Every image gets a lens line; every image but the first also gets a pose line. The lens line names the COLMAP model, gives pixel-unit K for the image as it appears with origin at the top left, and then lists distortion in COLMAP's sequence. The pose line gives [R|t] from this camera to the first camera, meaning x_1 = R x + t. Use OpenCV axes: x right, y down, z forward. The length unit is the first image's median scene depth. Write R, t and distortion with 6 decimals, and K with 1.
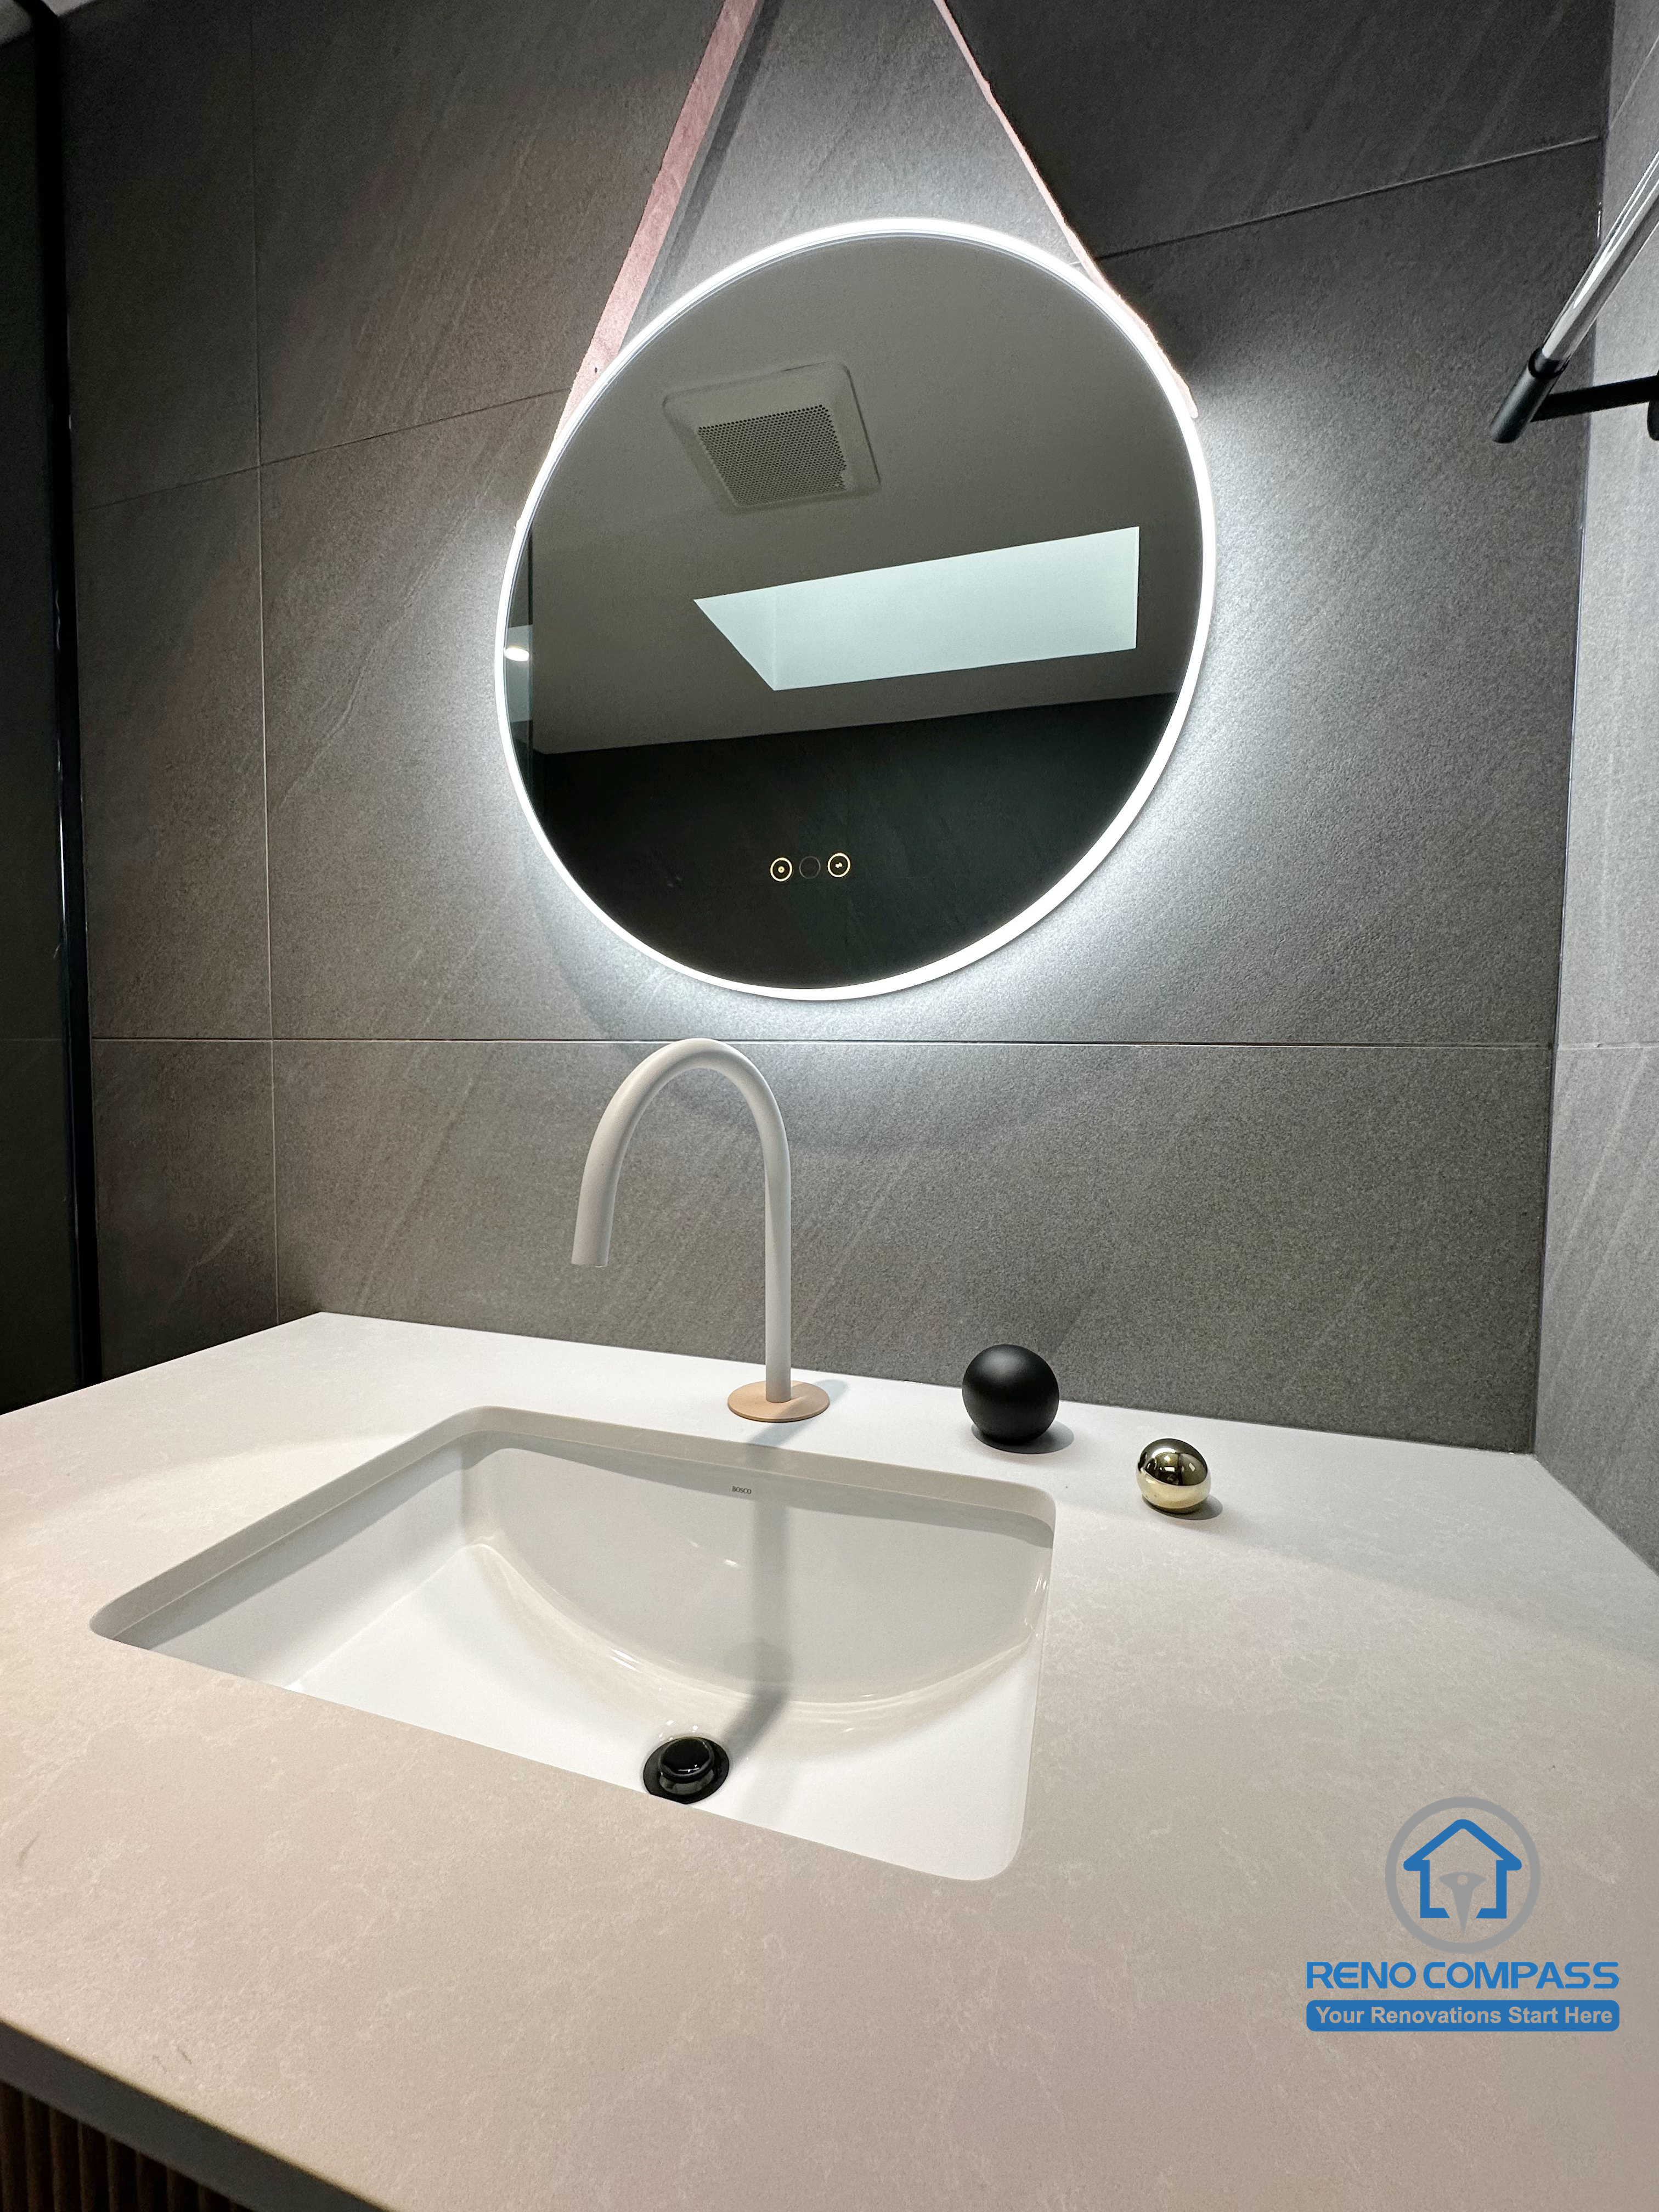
lens RADIAL K [[883.2, 0, 828.6], [0, 883.2, 1105.7], [0, 0, 1]] dist [-0.005762, 0.001200]
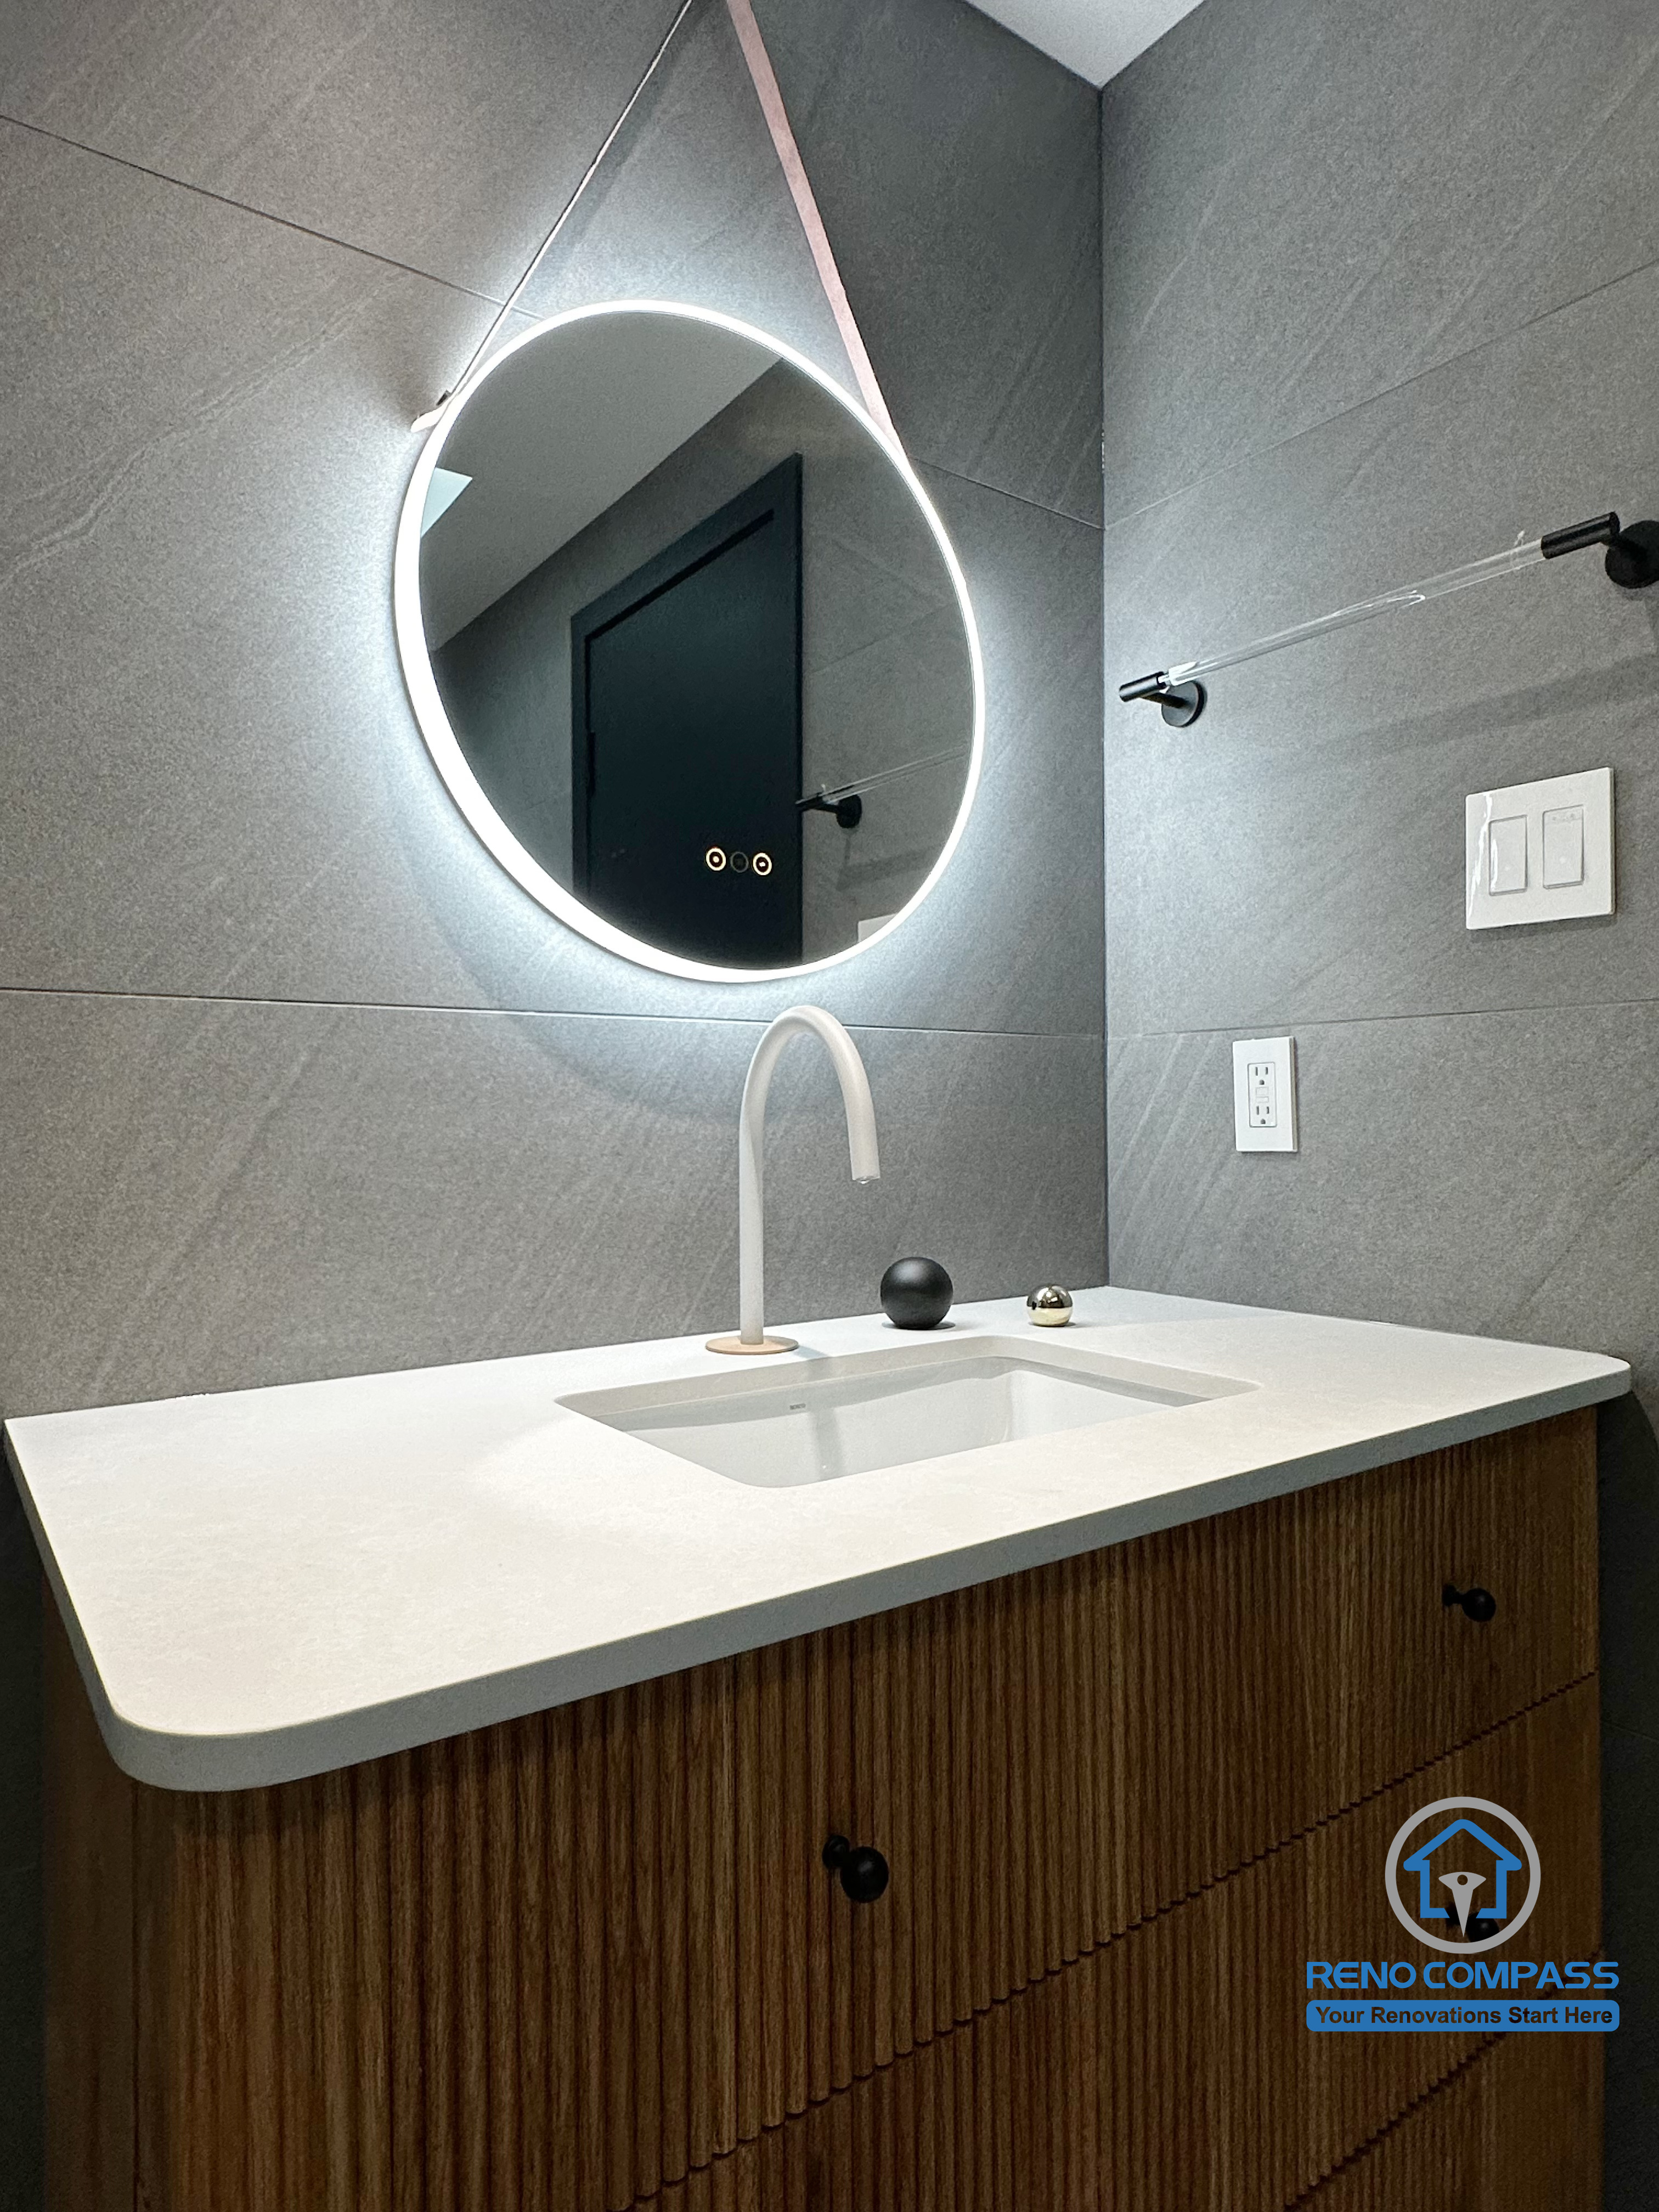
lens RADIAL K [[1292.6, 0, 808.6], [0, 1292.6, 1103.9], [0, 0, 1]] dist [-0.004605, -0.001006]
pose [[0.608723, -0.006858, 0.793353, -1.220024], [0.055953, 0.997844, -0.034306, 0.092357], [-0.791407, 0.065274, 0.607794, -0.037830]]
